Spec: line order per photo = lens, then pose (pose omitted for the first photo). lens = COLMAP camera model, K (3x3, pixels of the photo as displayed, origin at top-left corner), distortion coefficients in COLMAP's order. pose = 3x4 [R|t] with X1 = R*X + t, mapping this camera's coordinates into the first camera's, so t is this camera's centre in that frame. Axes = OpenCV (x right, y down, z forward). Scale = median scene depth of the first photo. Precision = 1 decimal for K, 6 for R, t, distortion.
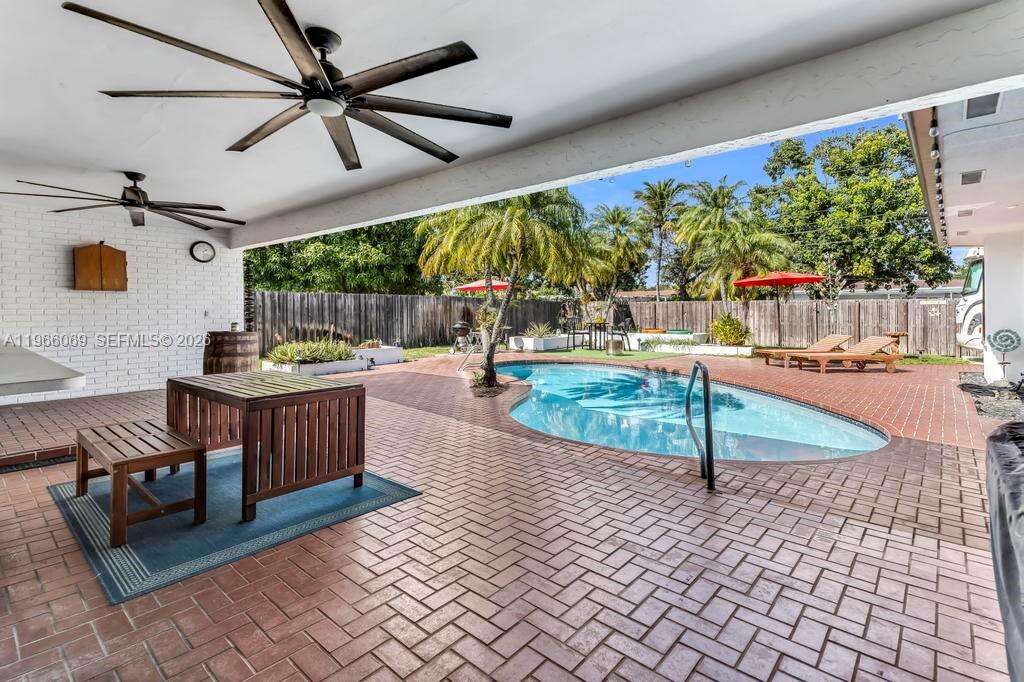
lens RADIAL K [[480.4, 0, 521.6], [0, 480.4, 326.9], [0, 0, 1]] dist [-0.018731, -0.000020]
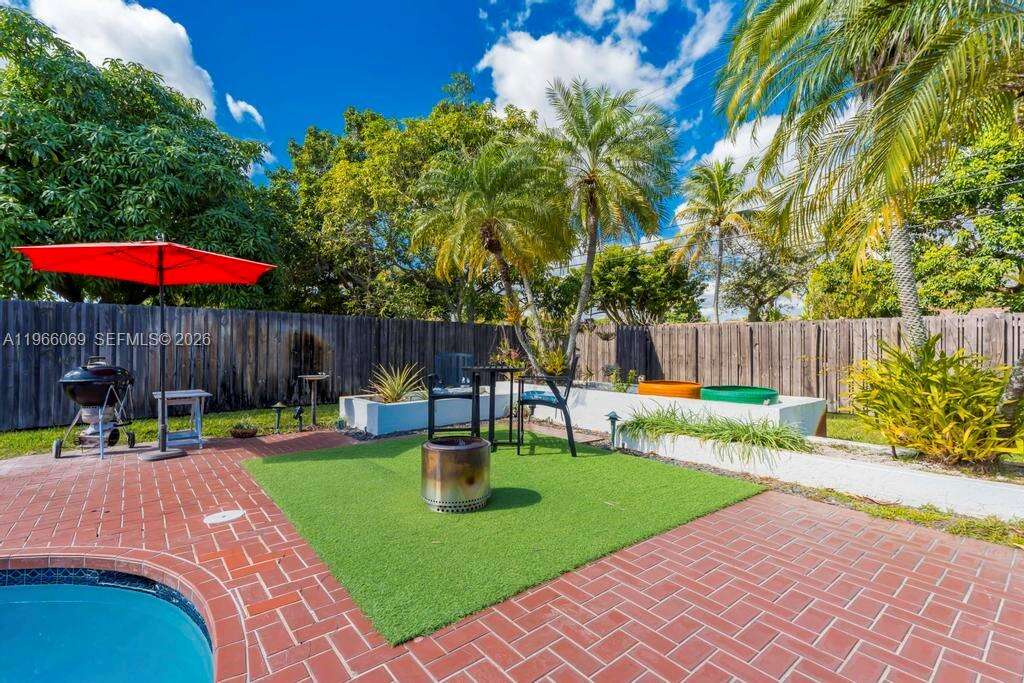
lens RADIAL K [[465.4, 0, 514.7], [0, 465.4, 347.7], [0, 0, 1]] dist [0.048520, 0.000194]
pose [[0.988691, 0.001021, -0.149961, 0.223894], [-0.005938, 0.999459, -0.032344, -0.012564], [0.149847, 0.032869, 0.988163, 0.643159]]
